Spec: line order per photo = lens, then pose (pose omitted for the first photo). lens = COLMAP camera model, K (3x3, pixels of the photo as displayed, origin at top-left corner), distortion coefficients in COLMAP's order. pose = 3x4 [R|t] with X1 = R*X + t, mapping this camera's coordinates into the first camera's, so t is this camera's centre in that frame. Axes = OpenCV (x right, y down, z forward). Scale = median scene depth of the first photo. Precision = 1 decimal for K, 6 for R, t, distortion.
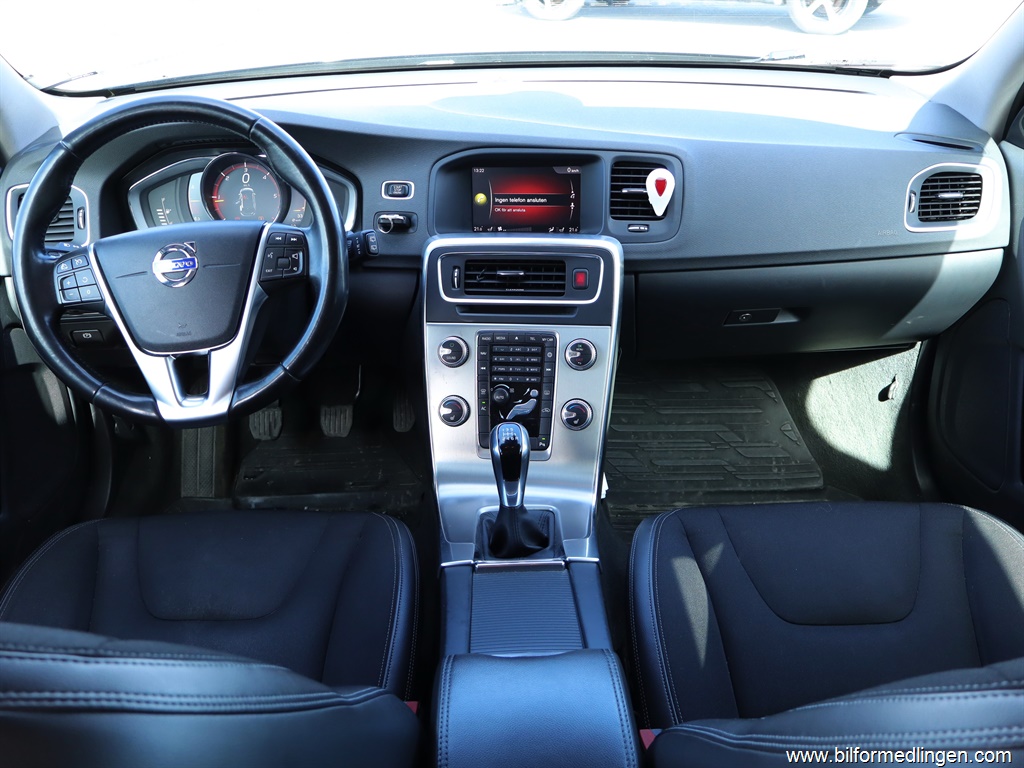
lens RADIAL K [[956.0, 0, 512.0], [0, 956.0, 384.0], [0, 0, 1]] dist [-0.003565, -0.004503]
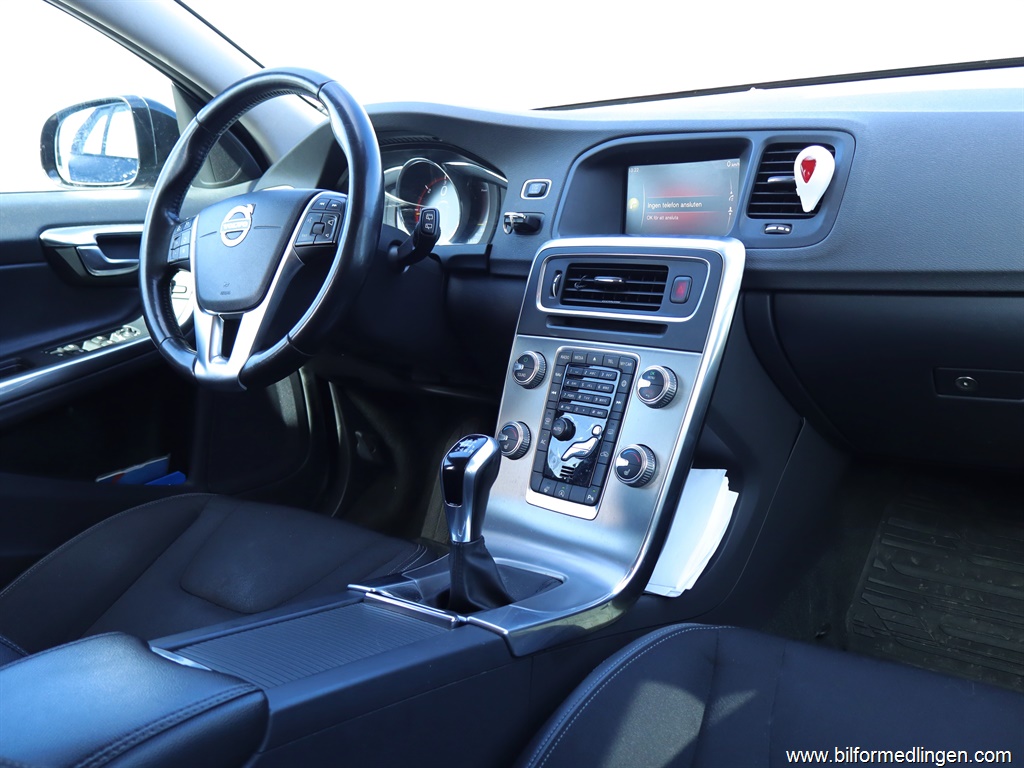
lens RADIAL K [[956.0, 0, 512.0], [0, 956.0, 384.0], [0, 0, 1]] dist [-0.003565, -0.004503]
pose [[0.796457, 0.110559, -0.594502, 0.412643], [-0.208922, 0.972912, -0.098963, 0.062121], [0.567457, 0.203024, 0.797981, 0.340332]]
